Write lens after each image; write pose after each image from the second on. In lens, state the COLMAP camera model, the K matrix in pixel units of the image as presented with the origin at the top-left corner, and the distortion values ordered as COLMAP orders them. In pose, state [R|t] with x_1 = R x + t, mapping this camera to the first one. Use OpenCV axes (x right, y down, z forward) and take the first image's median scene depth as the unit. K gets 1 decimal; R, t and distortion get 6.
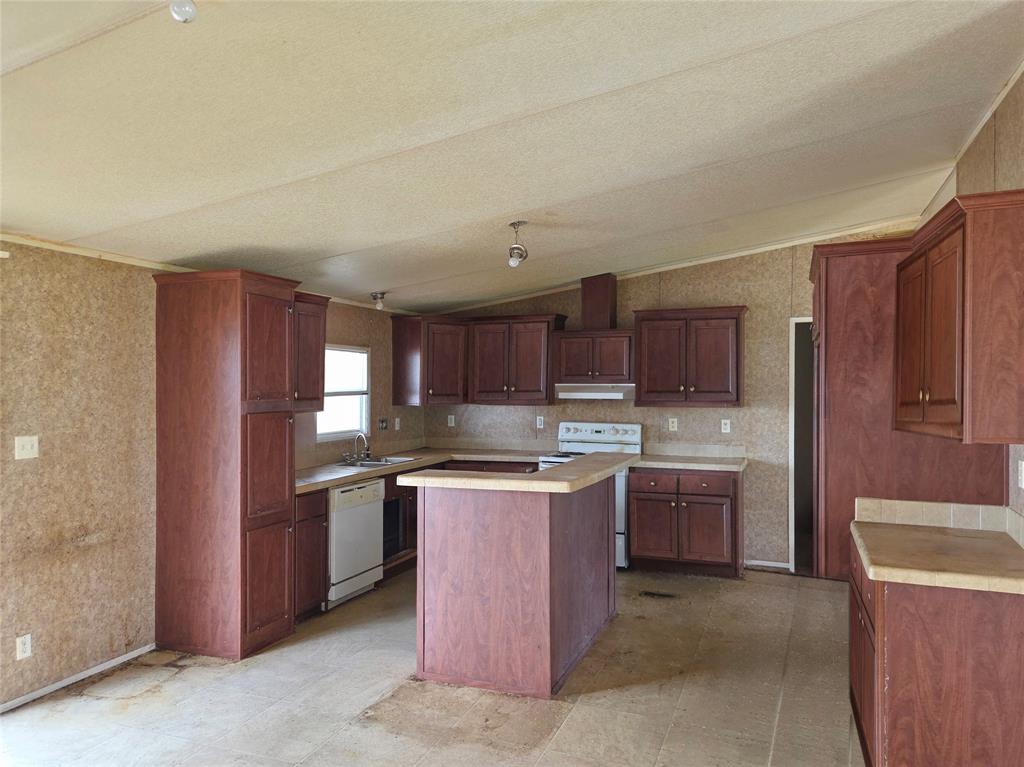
lens RADIAL K [[693.4, 0, 510.5], [0, 693.4, 384.0], [0, 0, 1]] dist [0.038657, -0.000580]
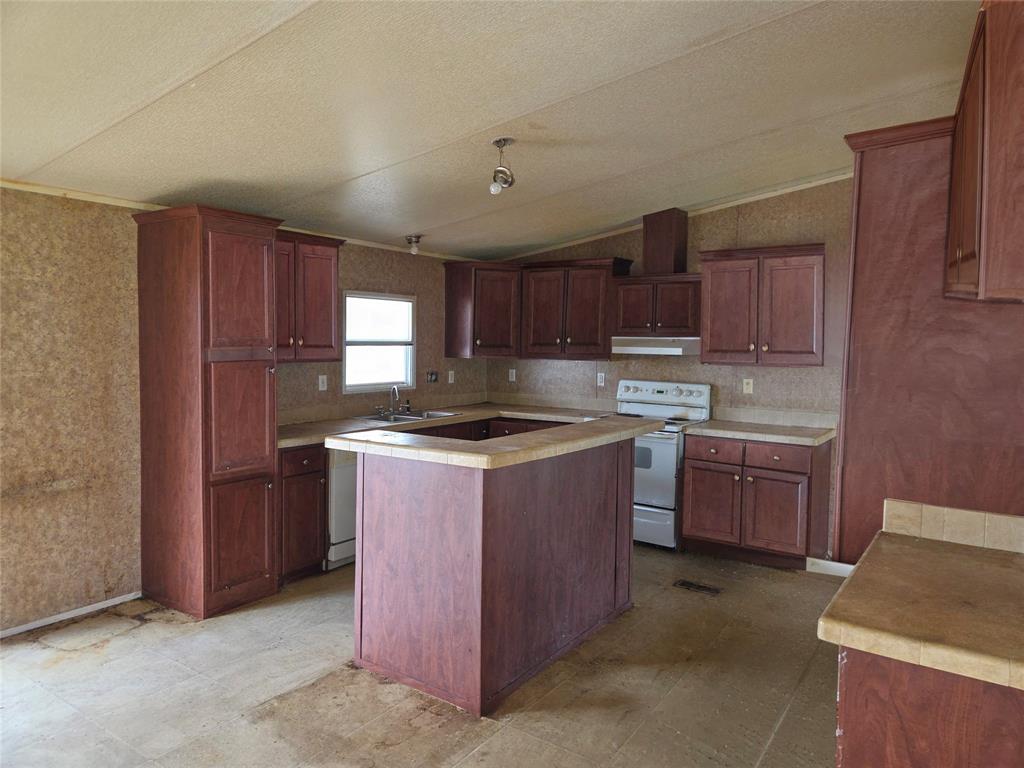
lens RADIAL K [[676.6, 0, 512.1], [0, 676.6, 372.2], [0, 0, 1]] dist [0.035168, -0.002747]
pose [[0.974292, 0.024819, -0.223918, 0.218110], [-0.013766, 0.998615, 0.050787, 0.004755], [0.224868, -0.046399, 0.973284, 0.199177]]
